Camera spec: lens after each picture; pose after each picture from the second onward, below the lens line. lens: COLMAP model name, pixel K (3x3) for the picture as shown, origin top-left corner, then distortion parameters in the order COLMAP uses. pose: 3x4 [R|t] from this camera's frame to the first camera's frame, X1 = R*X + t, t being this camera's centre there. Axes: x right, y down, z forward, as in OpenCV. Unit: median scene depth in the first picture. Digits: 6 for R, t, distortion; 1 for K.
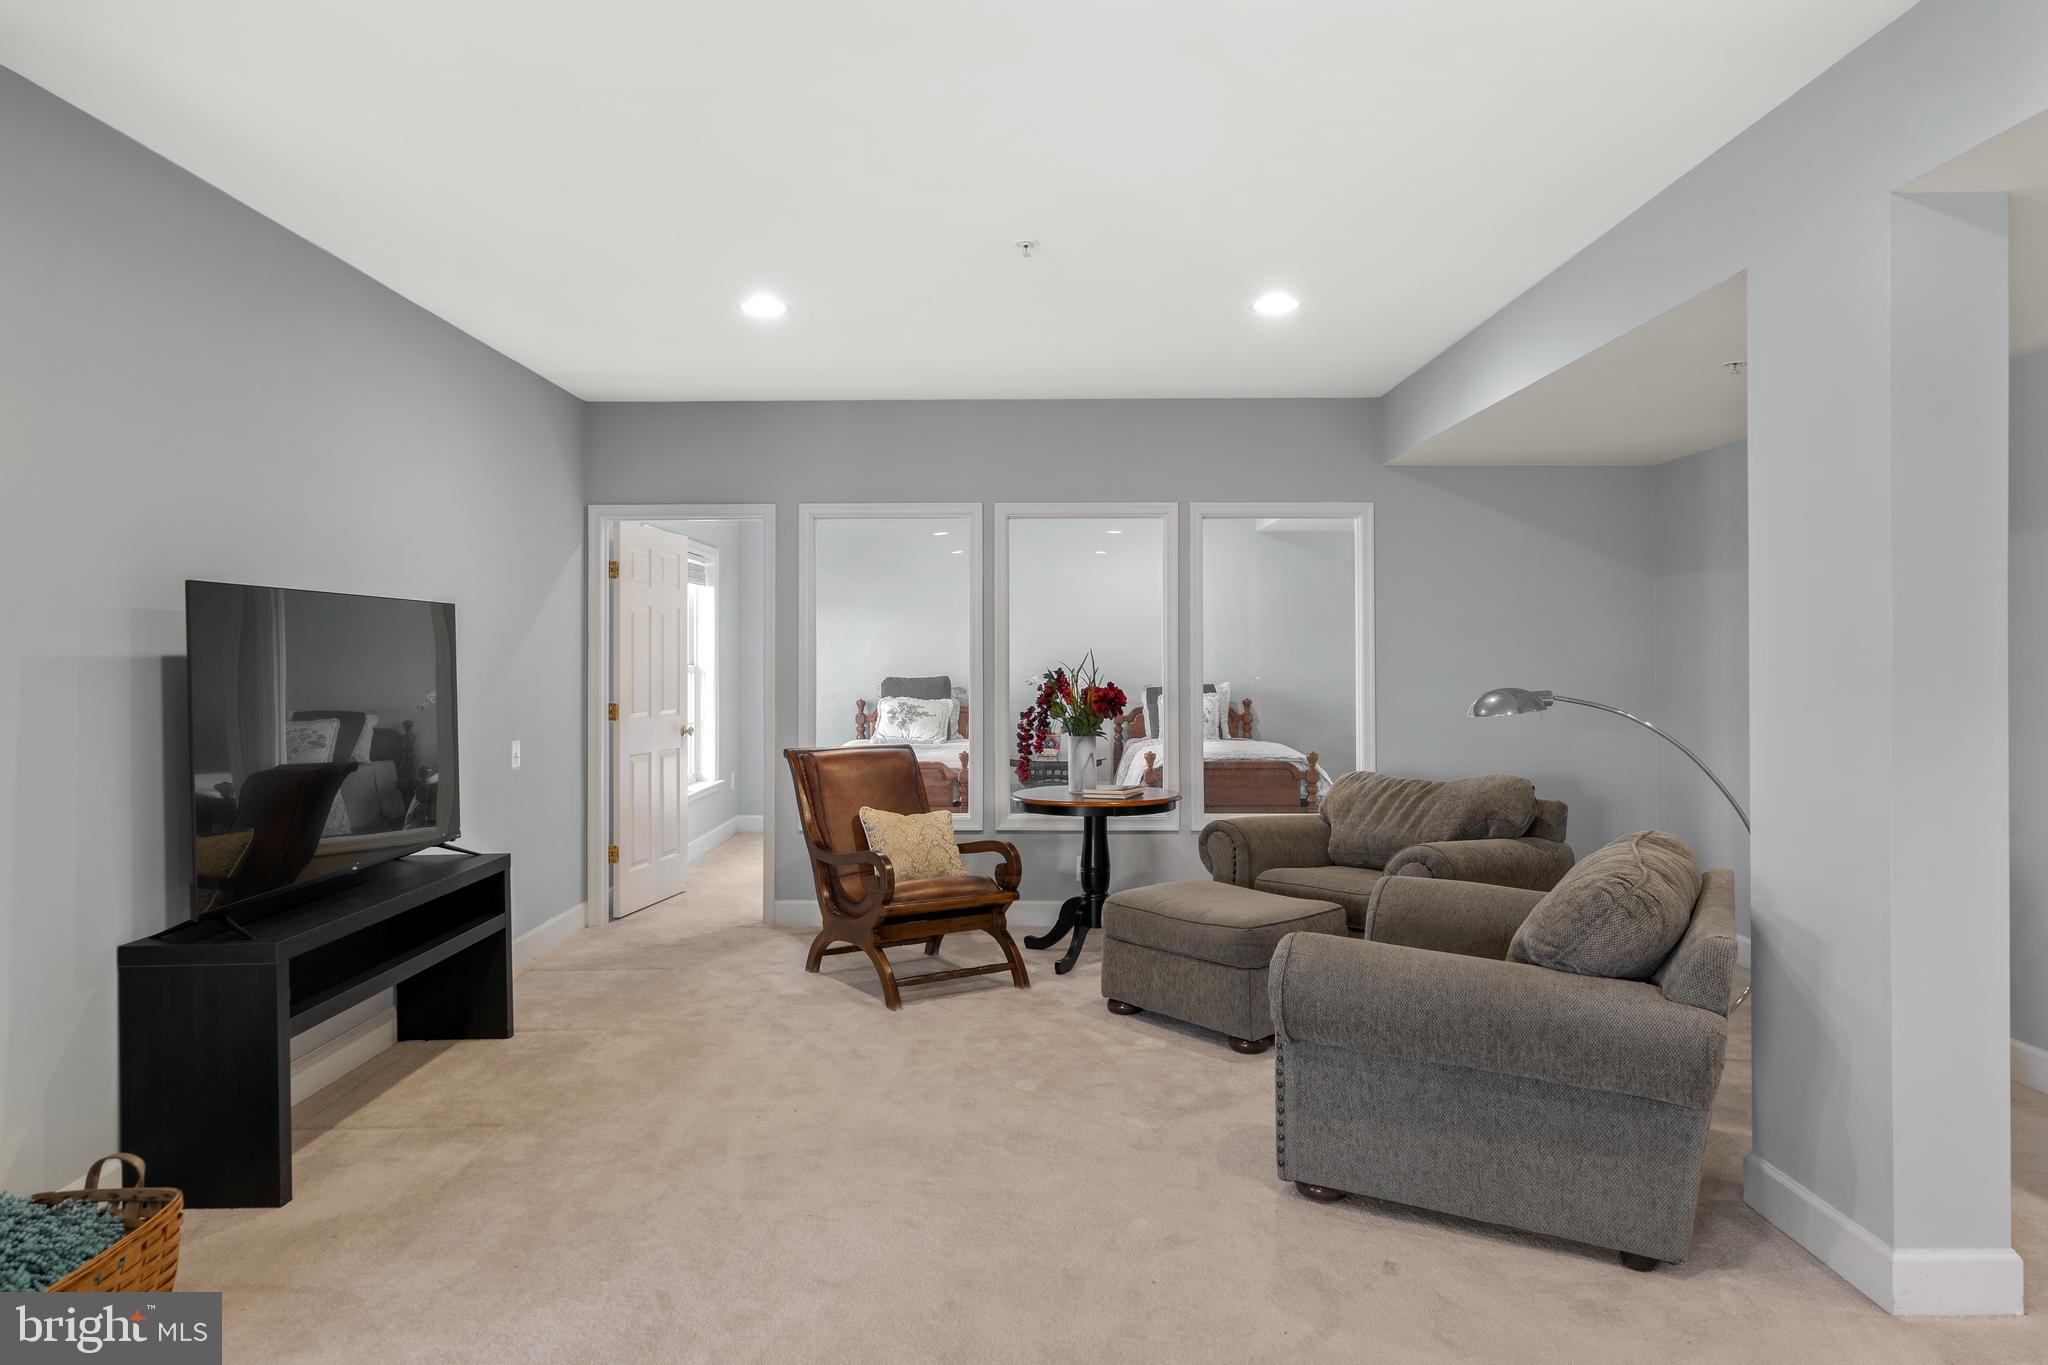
lens RADIAL K [[1302.7, 0, 1023.7], [0, 1302.7, 643.6], [0, 0, 1]] dist [0.003814, 0.000859]
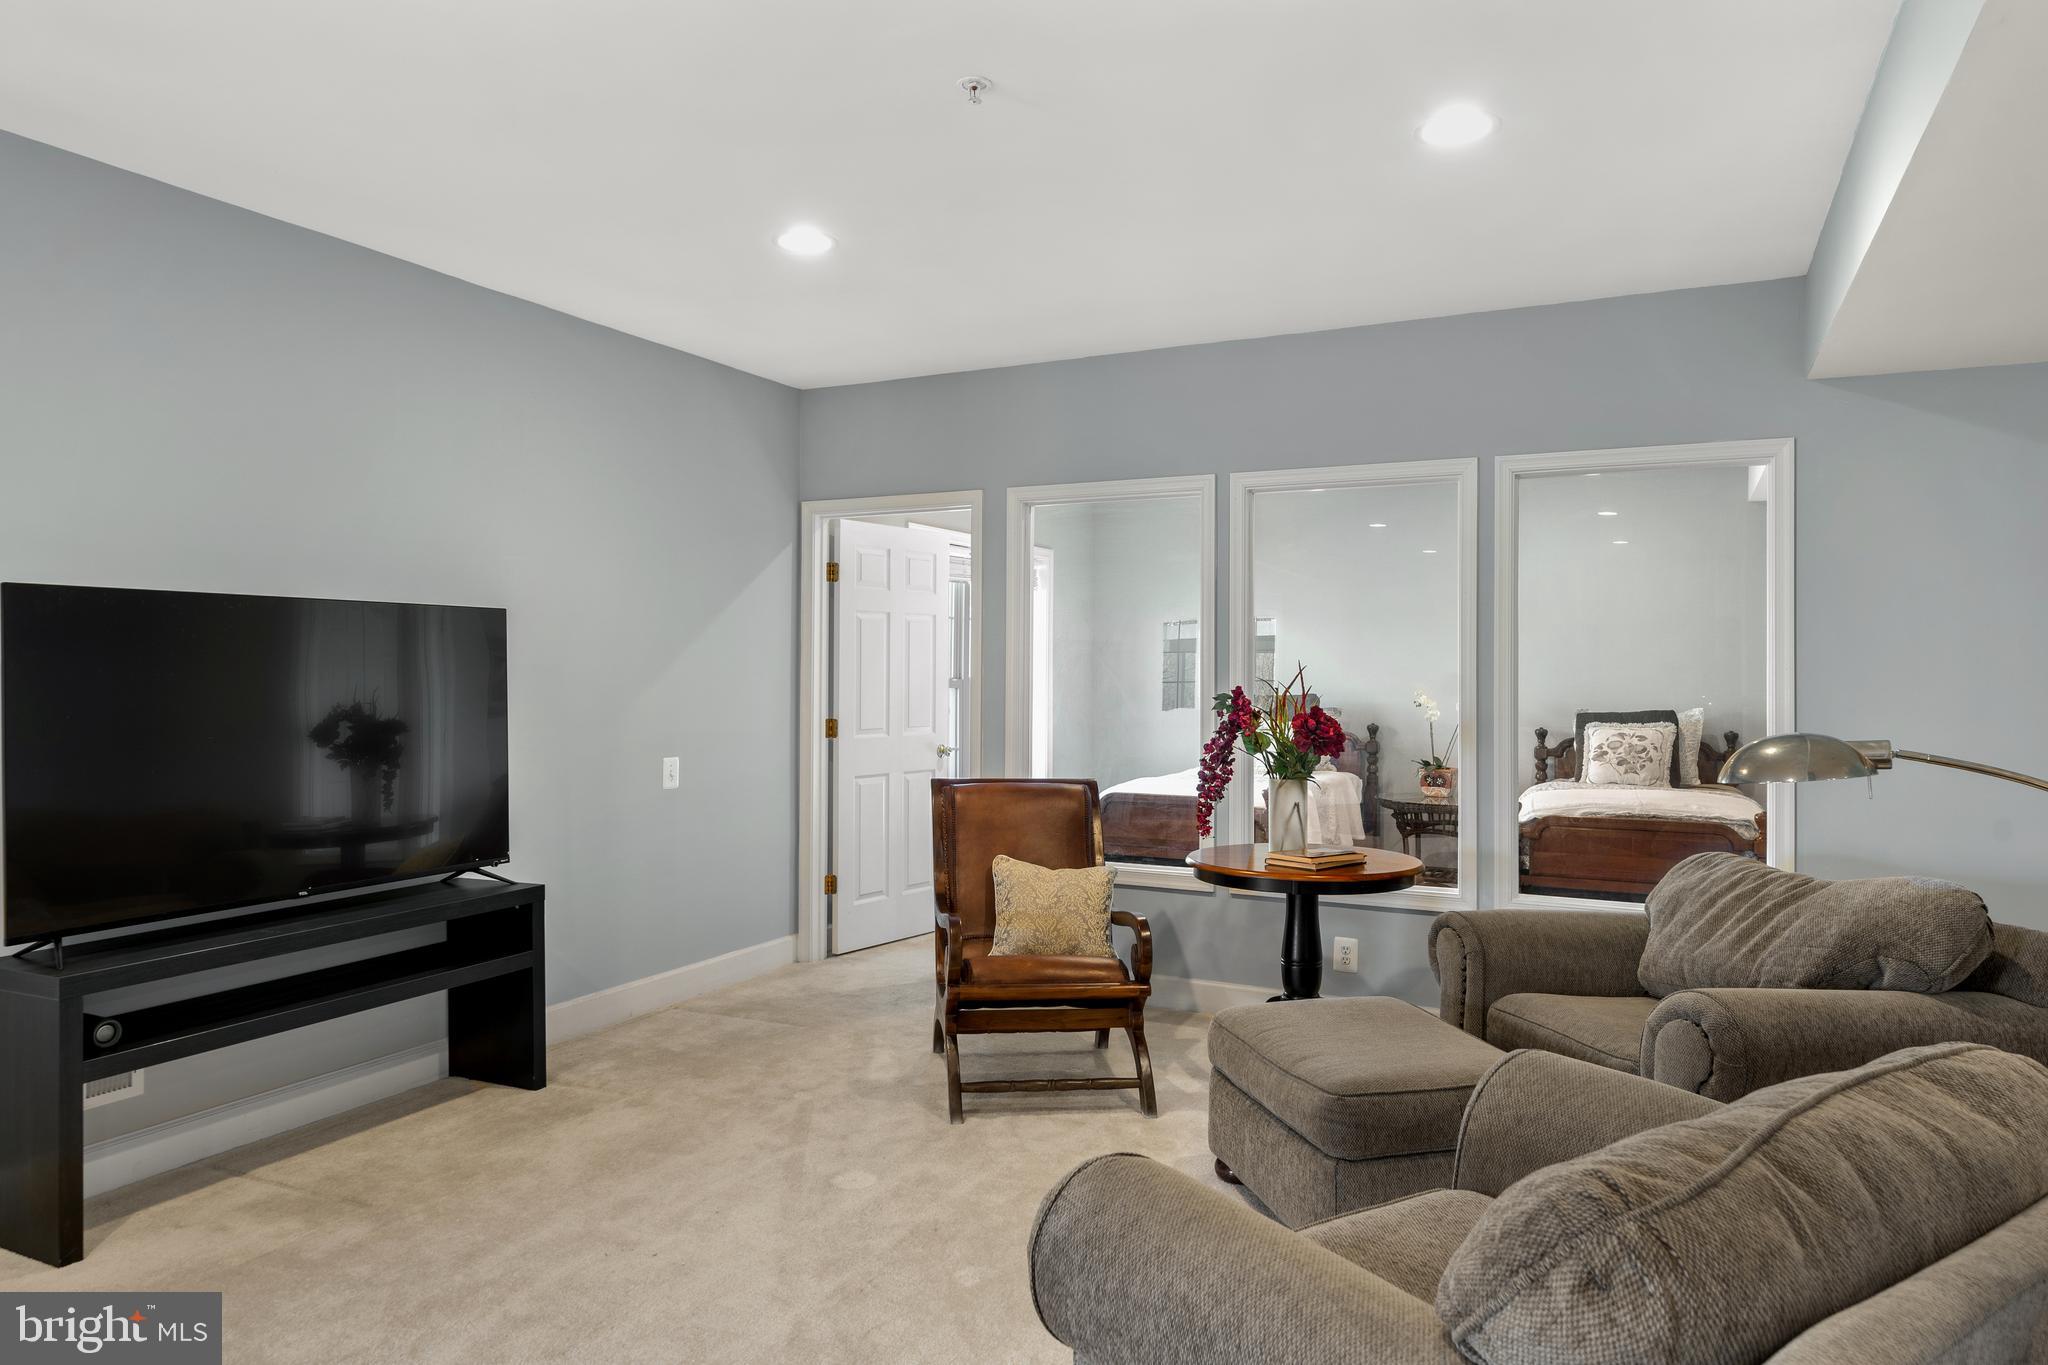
lens RADIAL K [[1333.0, 0, 989.4], [0, 1333.0, 656.7], [0, 0, 1]] dist [0.002251, 0.000692]
pose [[0.893541, 0.002913, -0.448973, 0.249657], [-0.002465, 0.999996, 0.001582, 0.001036], [0.448976, -0.000307, 0.893544, 0.266969]]
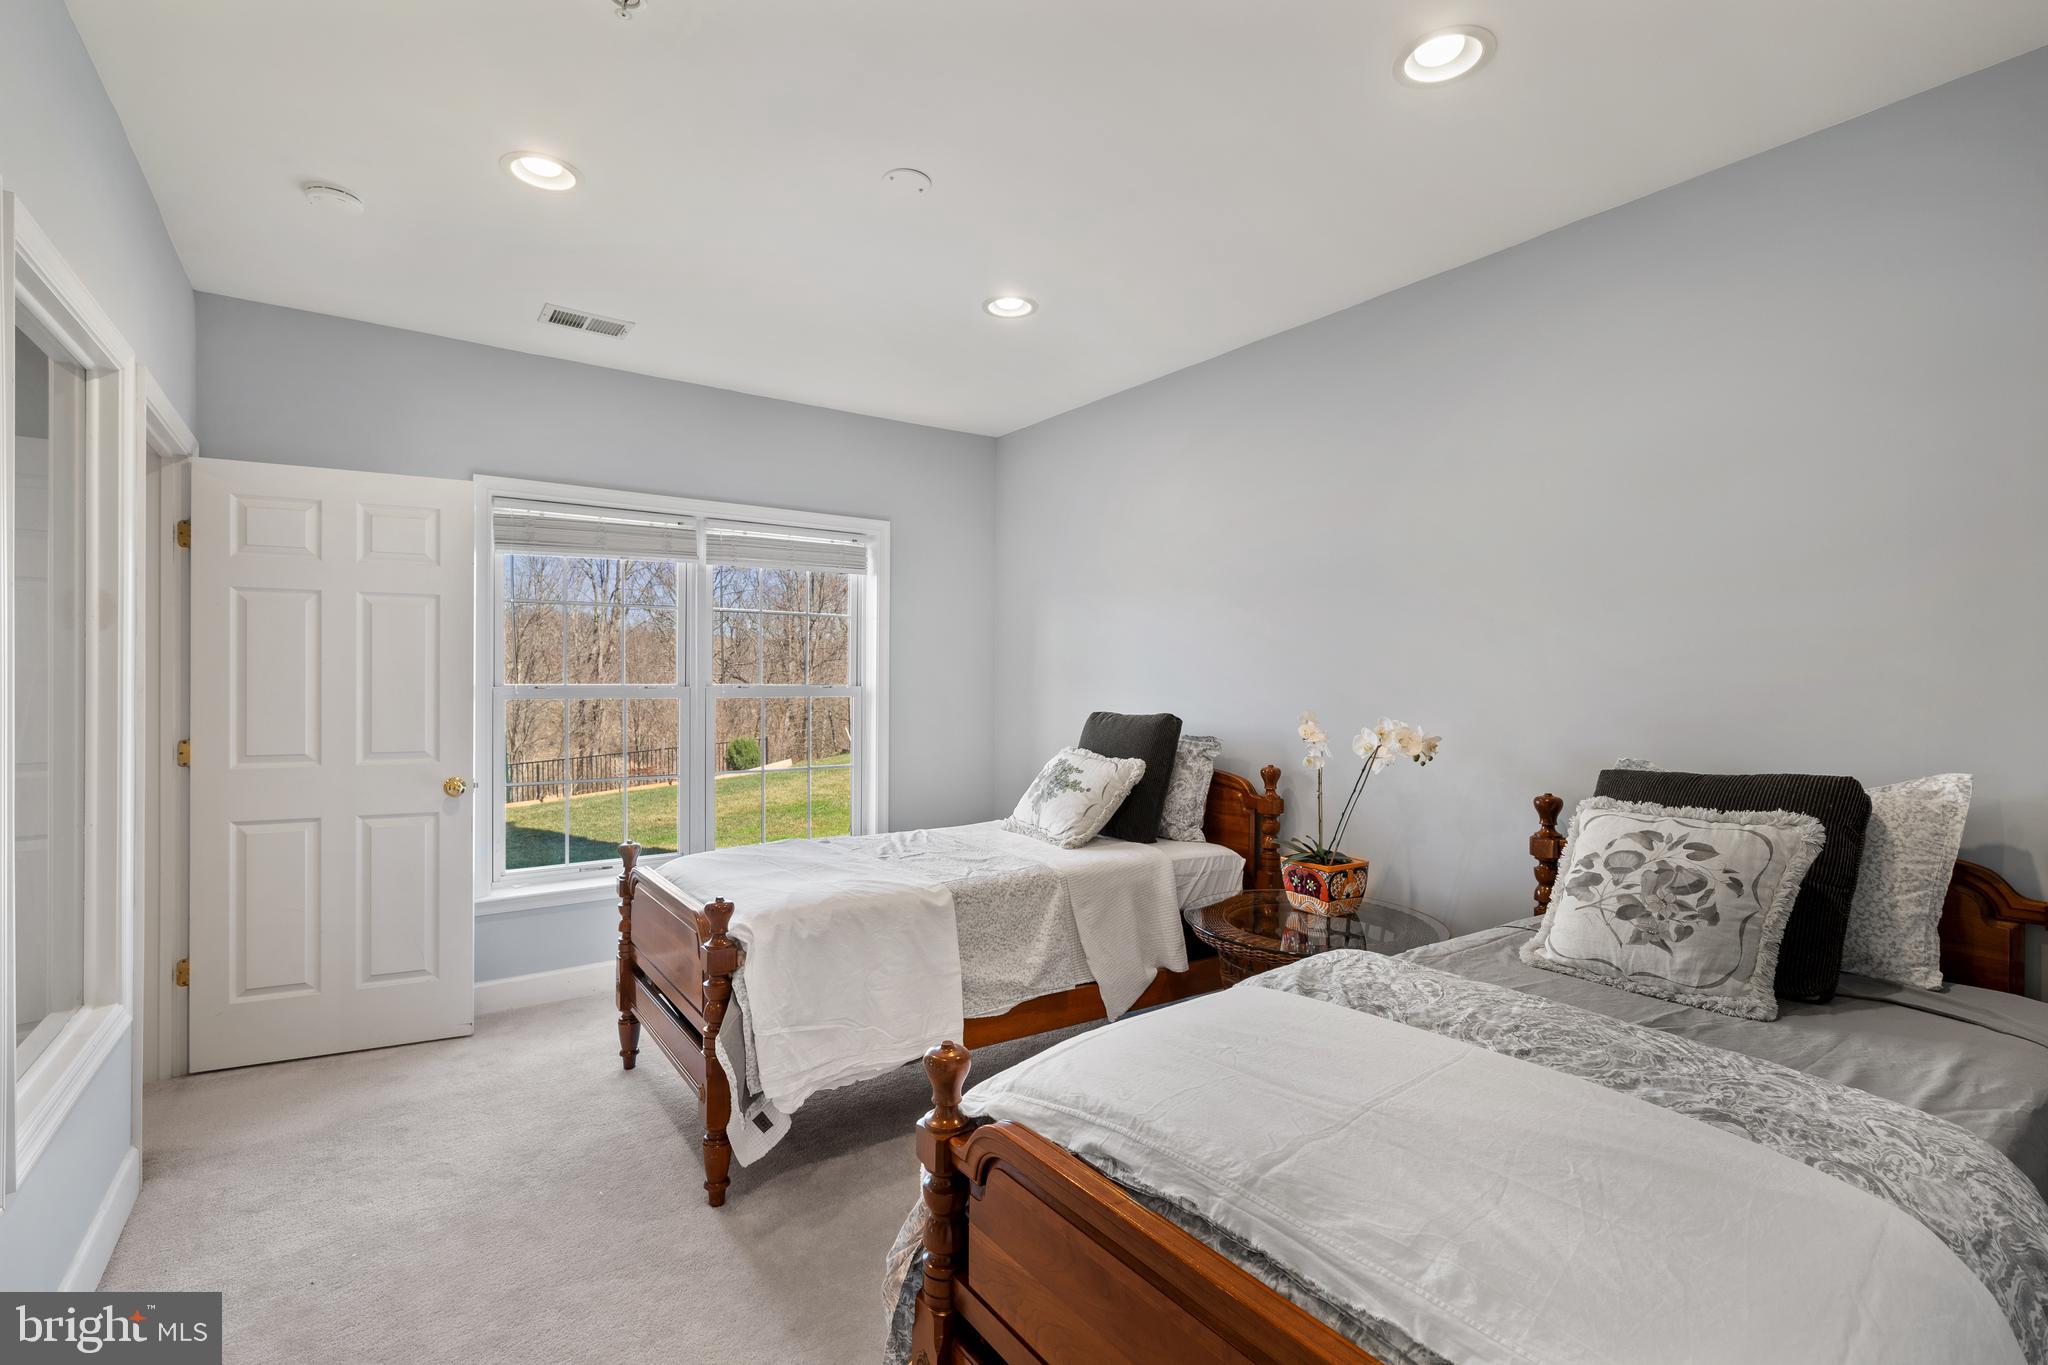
lens RADIAL K [[892.6, 0, 1024.0], [0, 892.6, 682.5], [0, 0, 1]] dist [0.001140, 0.000531]
pose [[0.583945, 0.004039, -0.811783, 0.356595], [-0.002271, 0.999992, 0.003341, 0.018560], [0.811790, -0.000107, 0.583950, 1.333298]]
